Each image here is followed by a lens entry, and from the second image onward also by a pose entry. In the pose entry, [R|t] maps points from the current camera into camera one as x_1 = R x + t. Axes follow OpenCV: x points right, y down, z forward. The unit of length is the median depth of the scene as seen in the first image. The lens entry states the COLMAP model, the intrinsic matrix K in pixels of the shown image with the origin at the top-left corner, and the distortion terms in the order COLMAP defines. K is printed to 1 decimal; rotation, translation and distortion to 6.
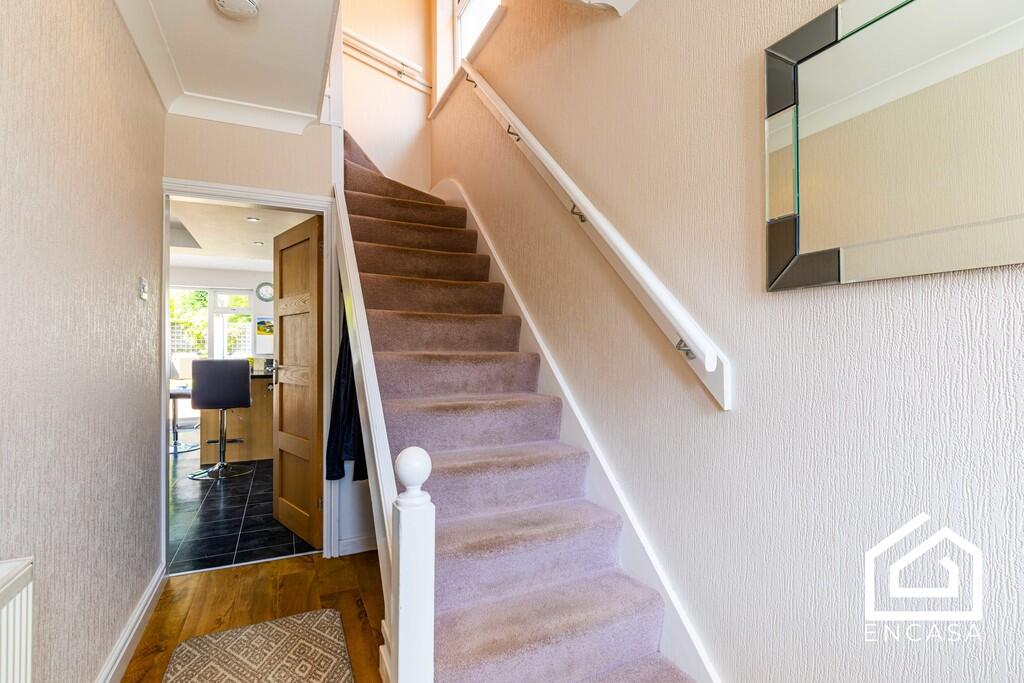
lens RADIAL K [[475.3, 0, 517.0], [0, 475.3, 346.4], [0, 0, 1]] dist [-0.000555, -0.000280]
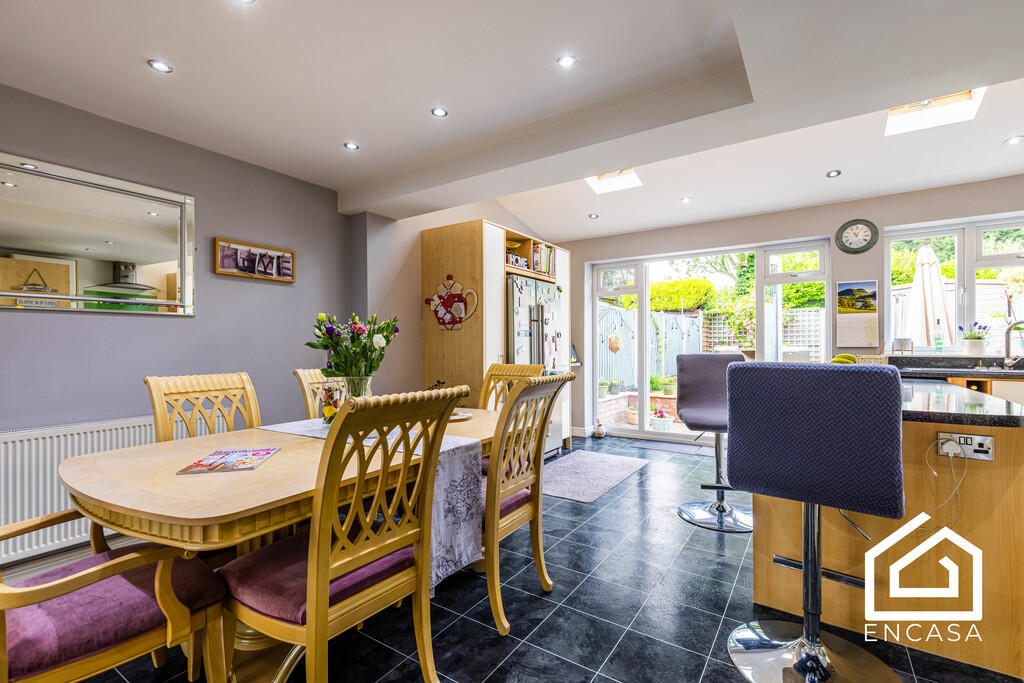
lens RADIAL K [[463.6, 0, 510.6], [0, 463.6, 345.1], [0, 0, 1]] dist [0.026882, -0.000395]
pose [[0.501785, 0.002609, -0.864988, -0.251764], [0.007114, 0.999949, 0.007143, 0.006467], [0.864963, -0.009738, 0.501741, 0.369083]]
